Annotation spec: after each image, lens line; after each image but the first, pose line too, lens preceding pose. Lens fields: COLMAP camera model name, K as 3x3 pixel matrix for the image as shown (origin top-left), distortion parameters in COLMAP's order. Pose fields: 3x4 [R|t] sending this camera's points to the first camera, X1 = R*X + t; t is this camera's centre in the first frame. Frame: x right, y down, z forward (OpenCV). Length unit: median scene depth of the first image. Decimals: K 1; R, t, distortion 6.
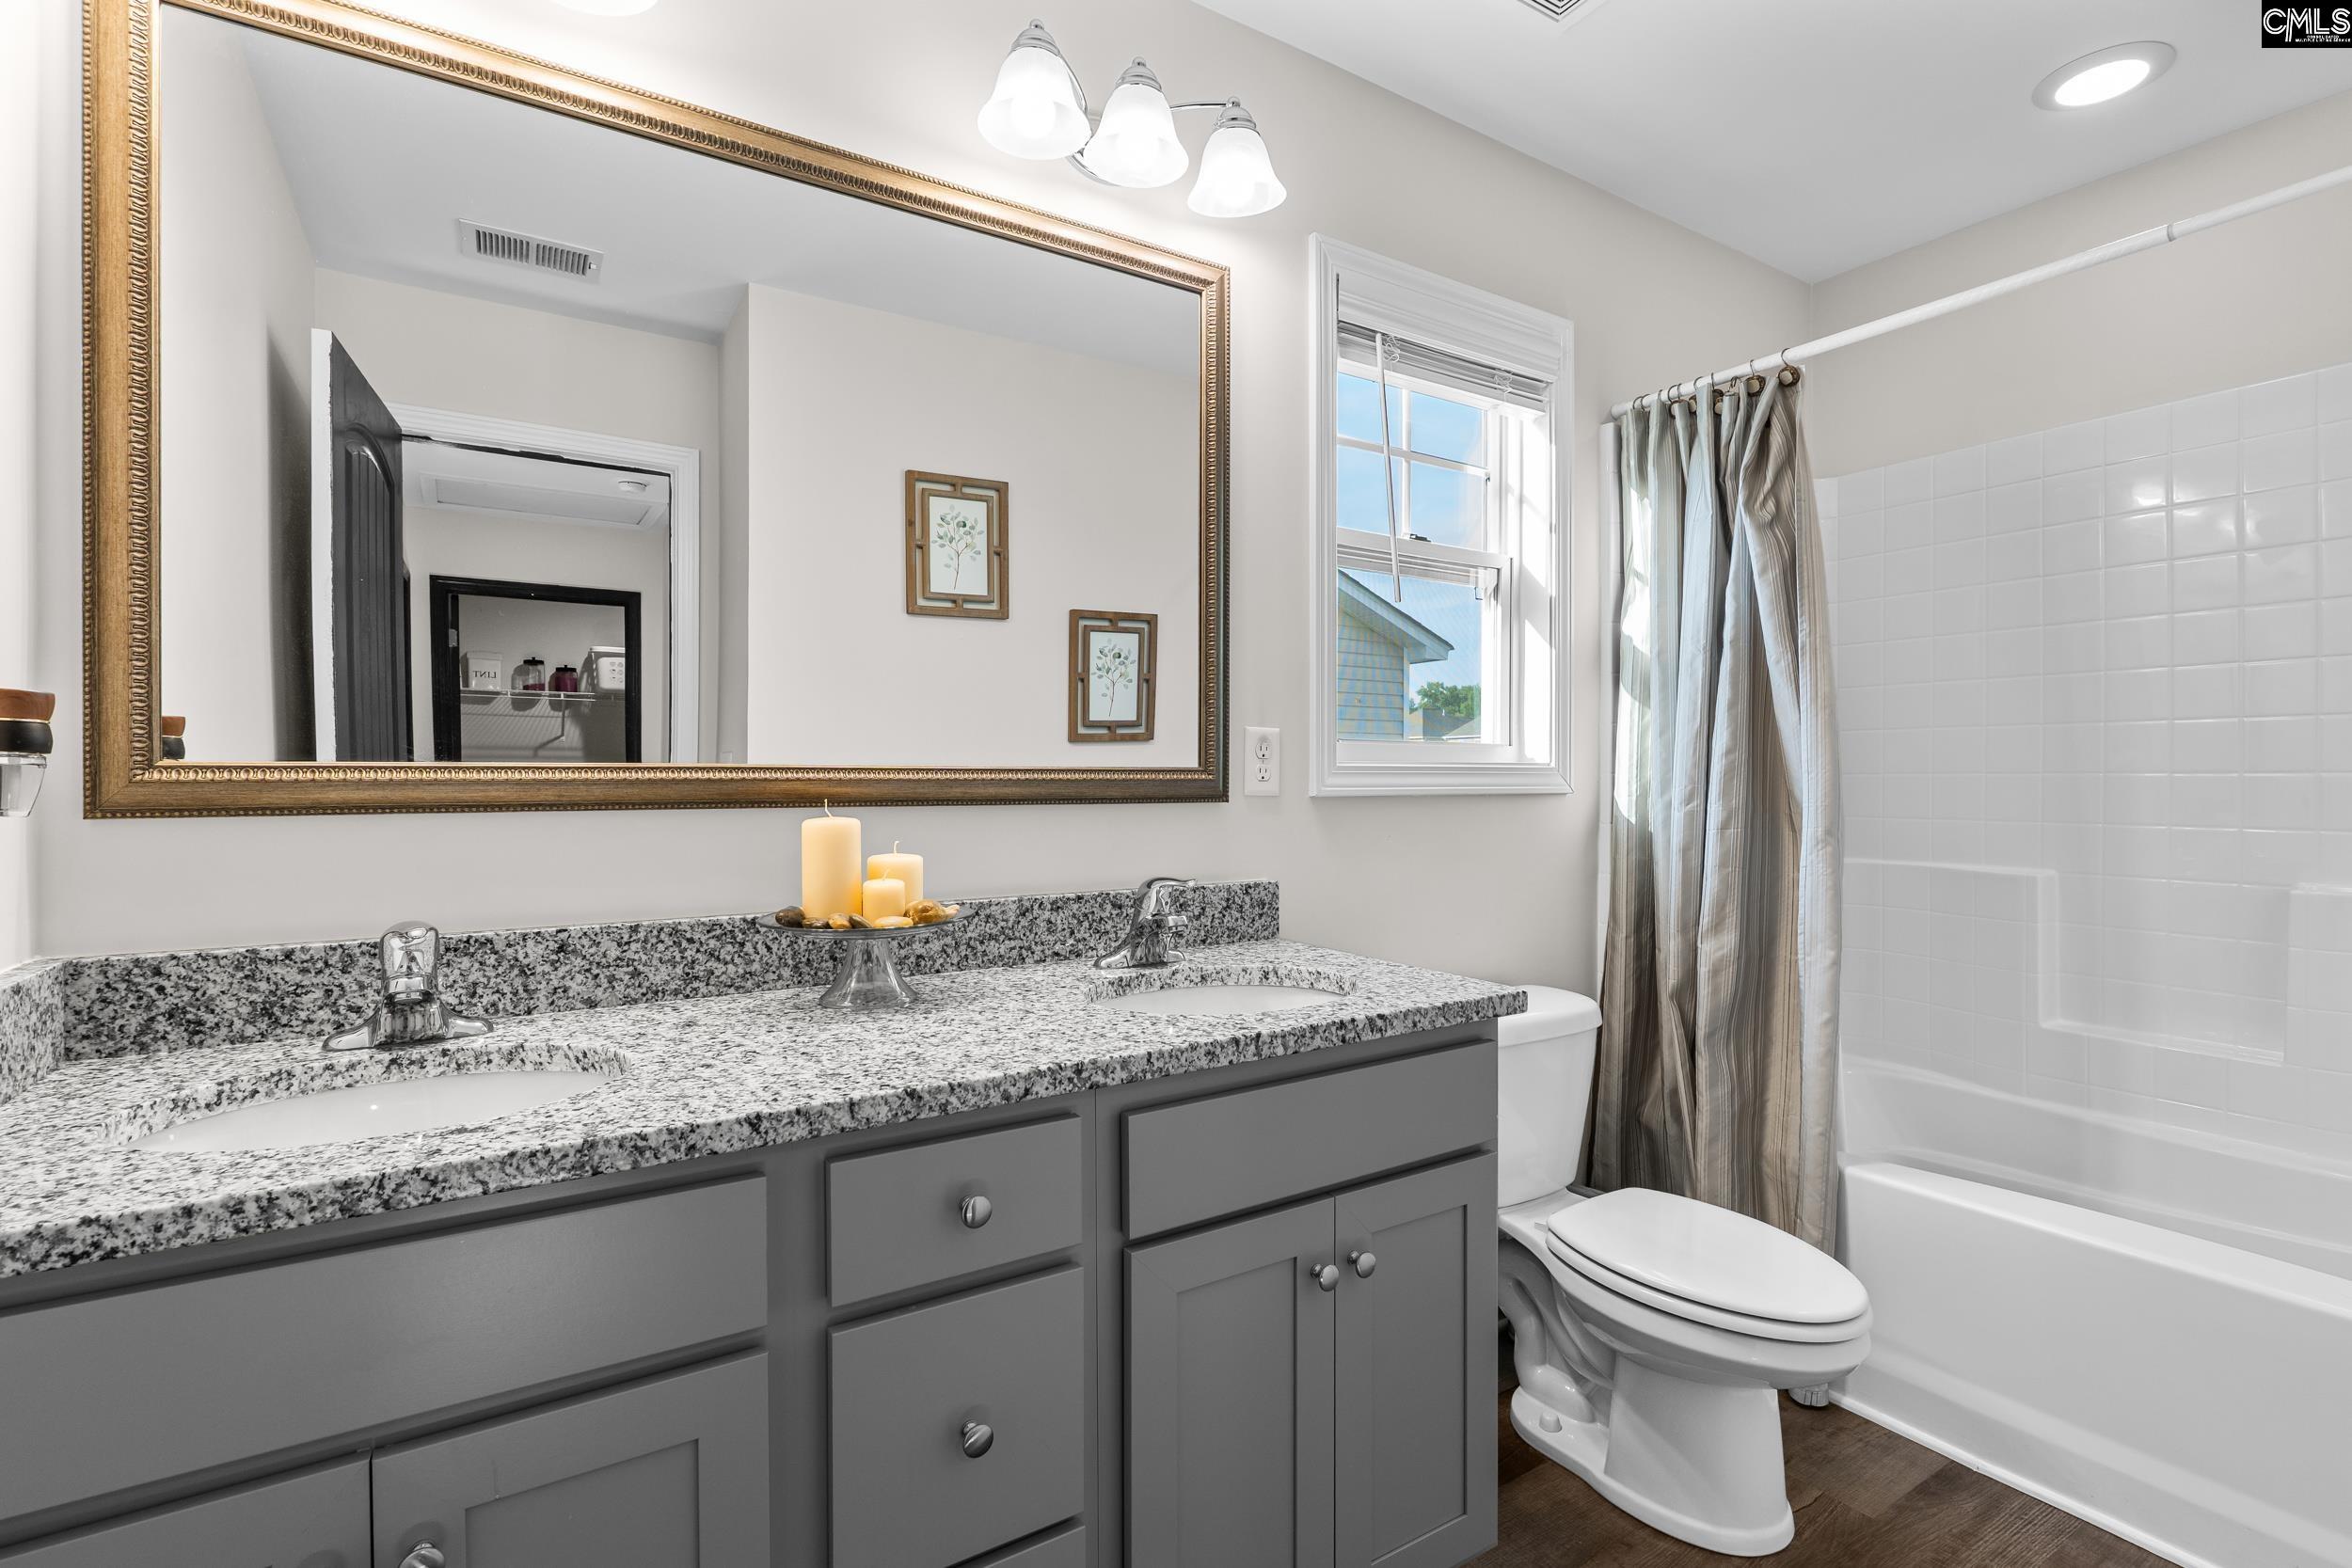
lens RADIAL K [[1092.9, 0, 1180.2], [0, 1092.9, 781.0], [0, 0, 1]] dist [-0.004275, 0.000043]
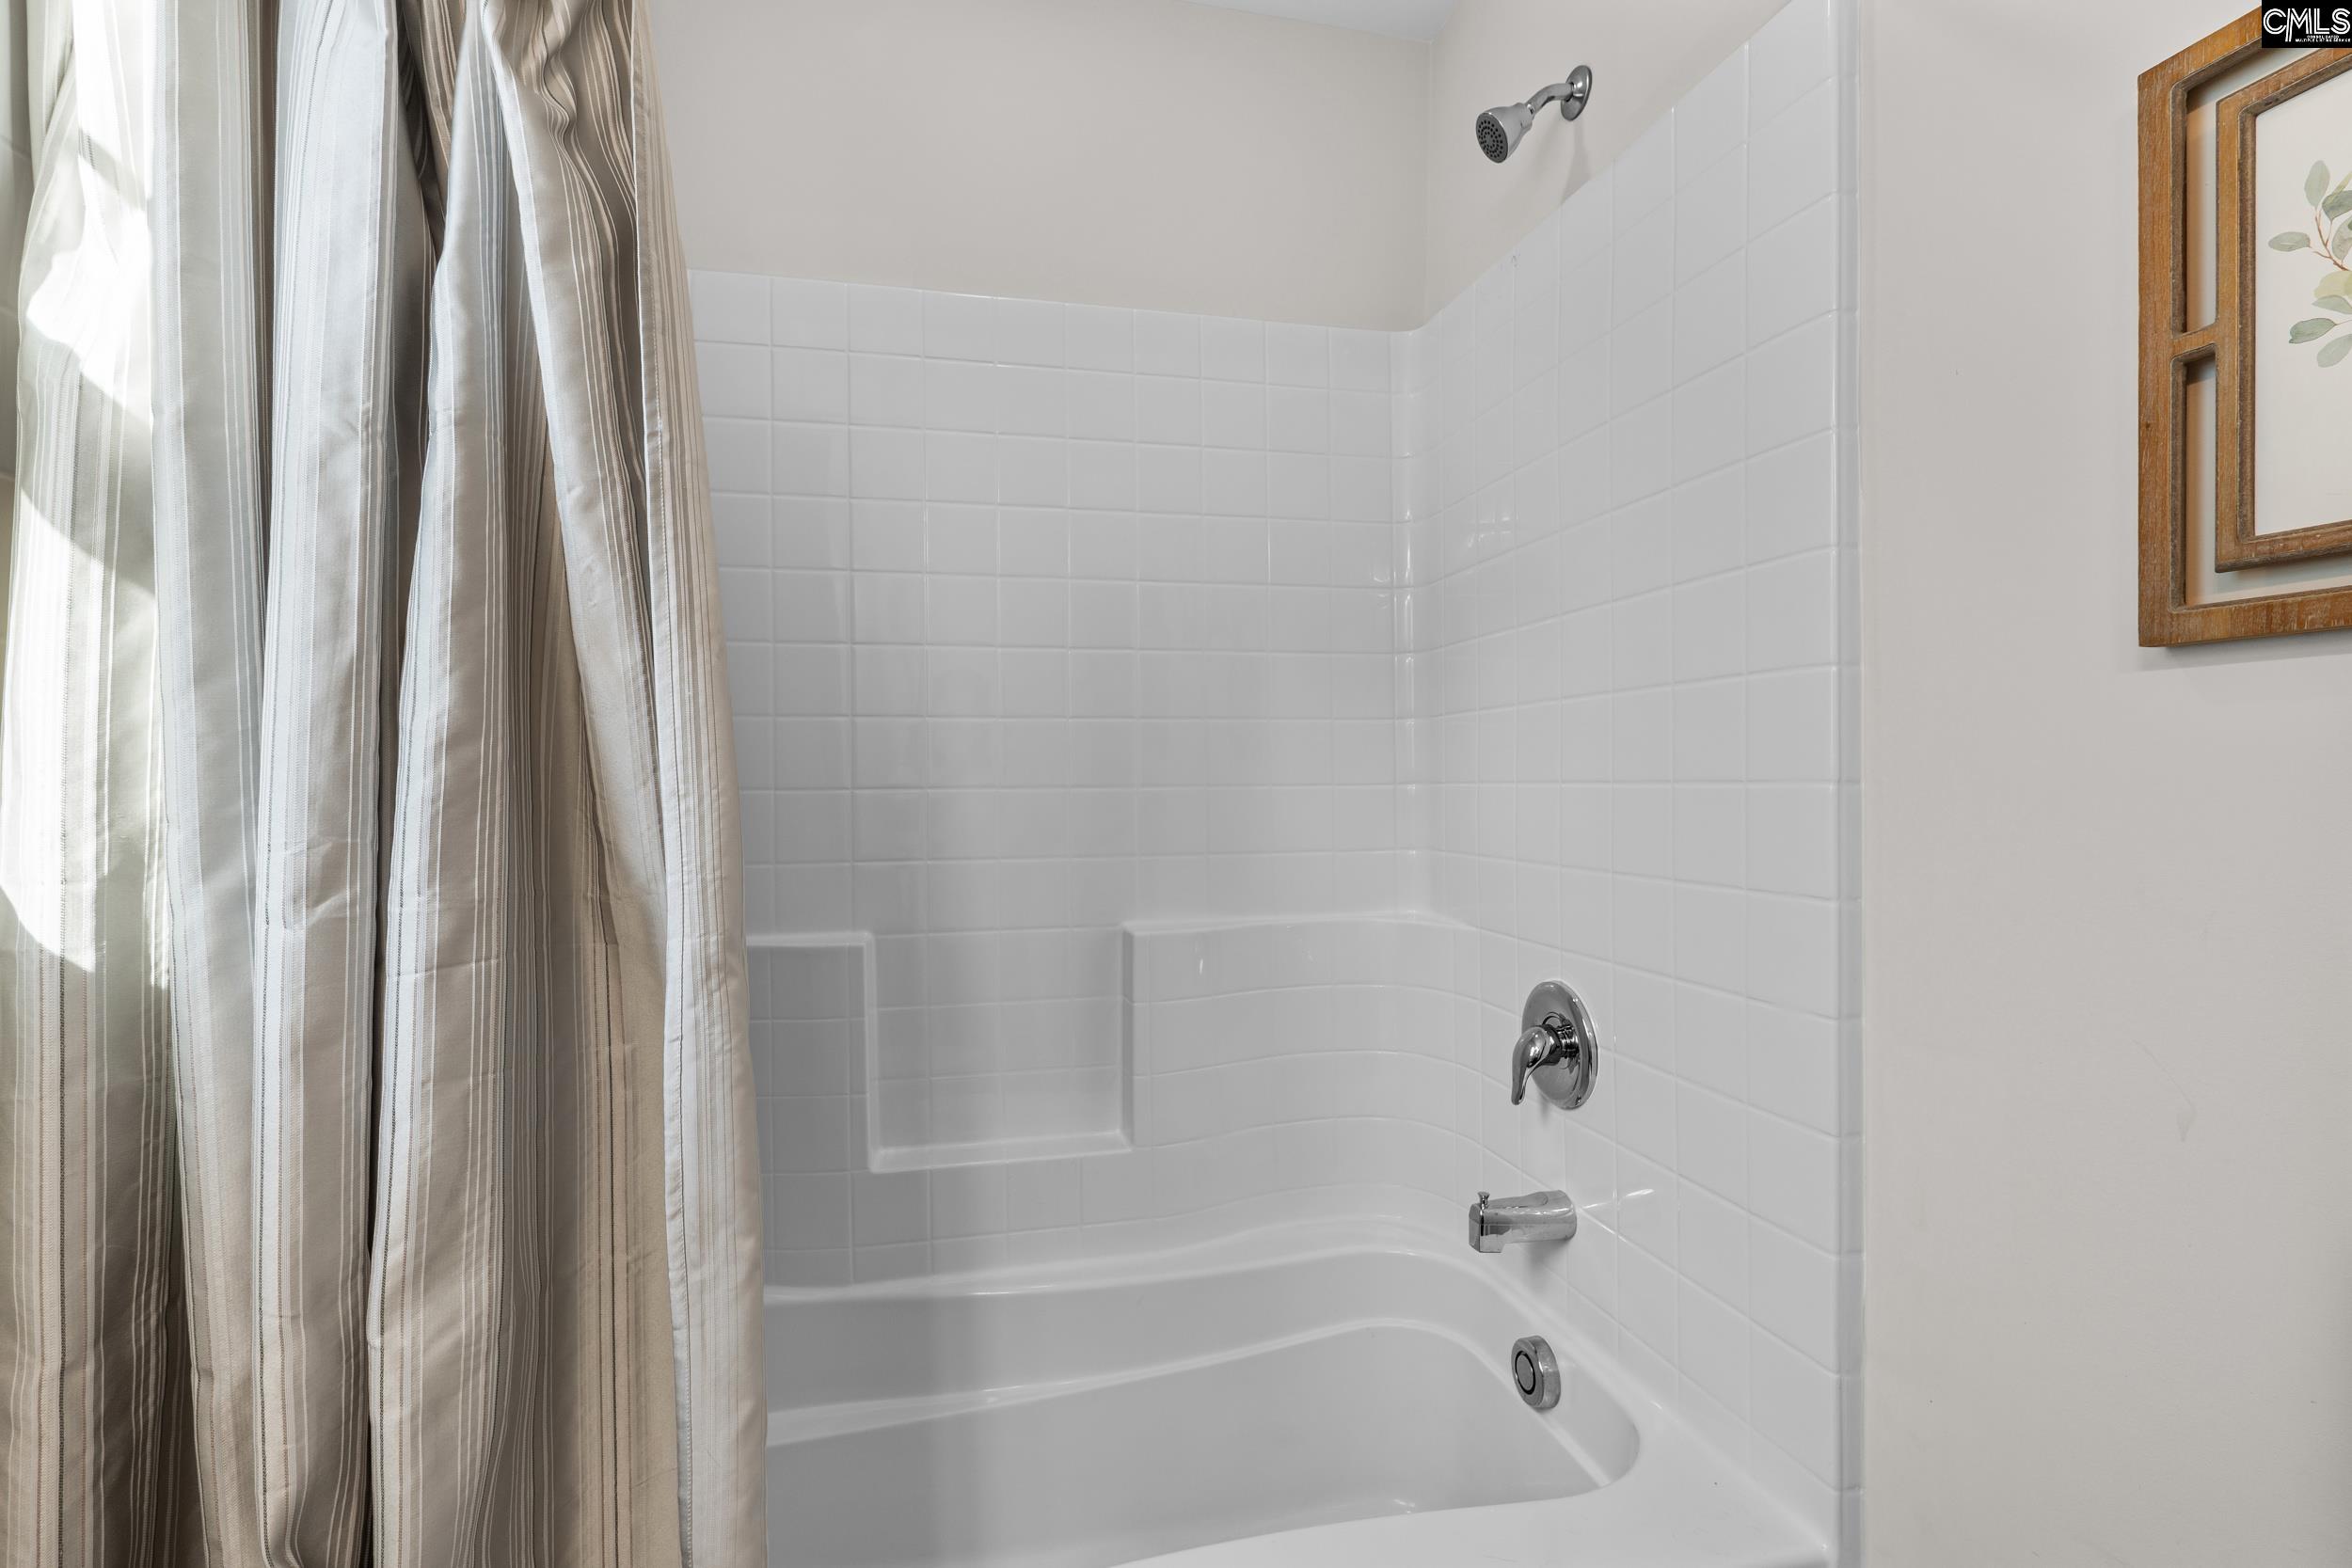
lens RADIAL K [[1092.9, 0, 1180.2], [0, 1092.9, 781.0], [0, 0, 1]] dist [-0.004275, 0.000043]
pose [[0.336332, -0.003527, 0.941737, 0.259329], [0.010780, 0.999942, -0.000105, -0.011036], [-0.941682, 0.010187, 0.336350, 0.680077]]
